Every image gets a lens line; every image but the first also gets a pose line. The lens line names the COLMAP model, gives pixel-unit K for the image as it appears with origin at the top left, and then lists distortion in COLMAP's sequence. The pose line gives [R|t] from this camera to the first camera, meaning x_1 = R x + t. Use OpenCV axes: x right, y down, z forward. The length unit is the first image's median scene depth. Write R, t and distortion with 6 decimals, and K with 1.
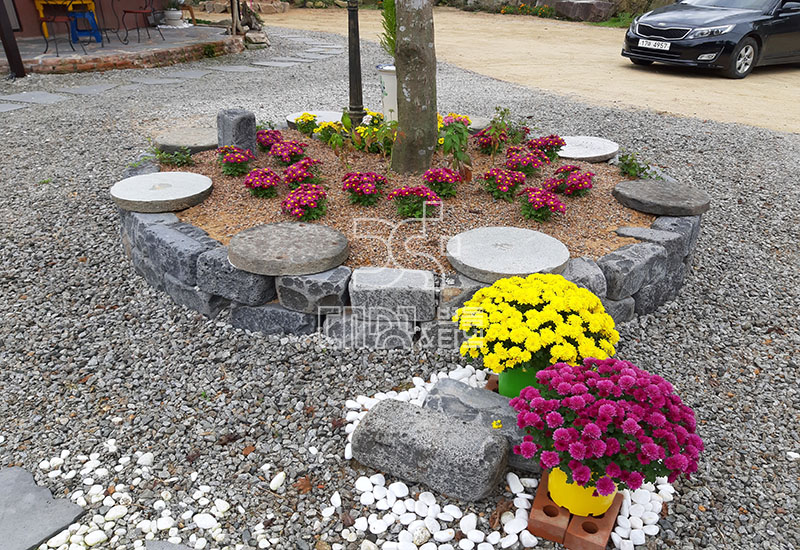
lens RADIAL K [[582.7, 0, 413.3], [0, 582.7, 269.9], [0, 0, 1]] dist [0.075542, -0.133409]
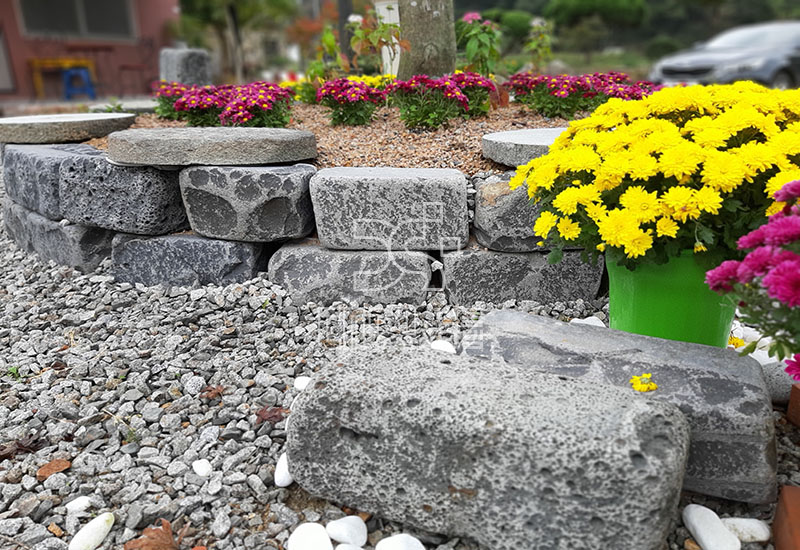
lens RADIAL K [[579.7, 0, 411.7], [0, 579.7, 274.8], [0, 0, 1]] dist [0.055654, -0.093131]
pose [[0.999243, -0.028744, -0.026198, -0.002773], [0.024454, 0.988161, -0.151460, 0.197705], [0.030241, 0.150705, 0.988116, 0.470099]]
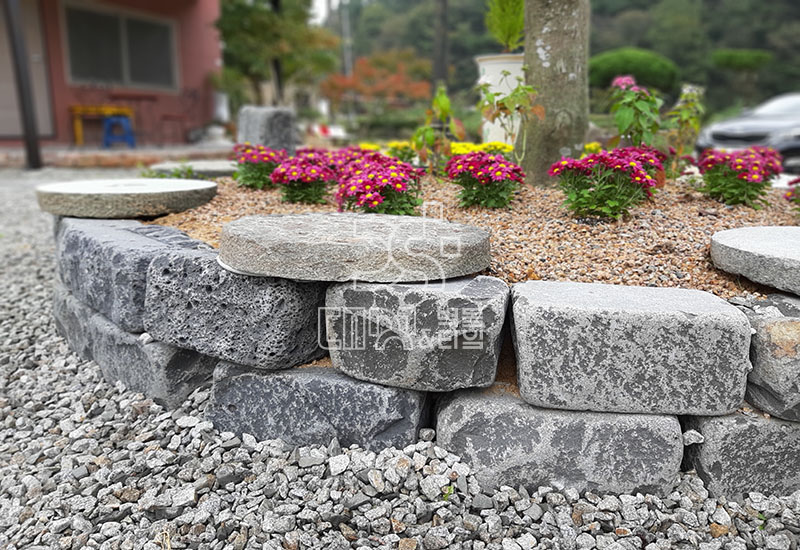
lens RADIAL K [[582.7, 0, 413.3], [0, 582.7, 269.9], [0, 0, 1]] dist [0.075542, -0.133409]
pose [[0.998785, 0.003506, -0.049158, -0.157899], [-0.015446, 0.969479, -0.244689, 0.094704], [0.046800, 0.245151, 0.968355, 0.616497]]
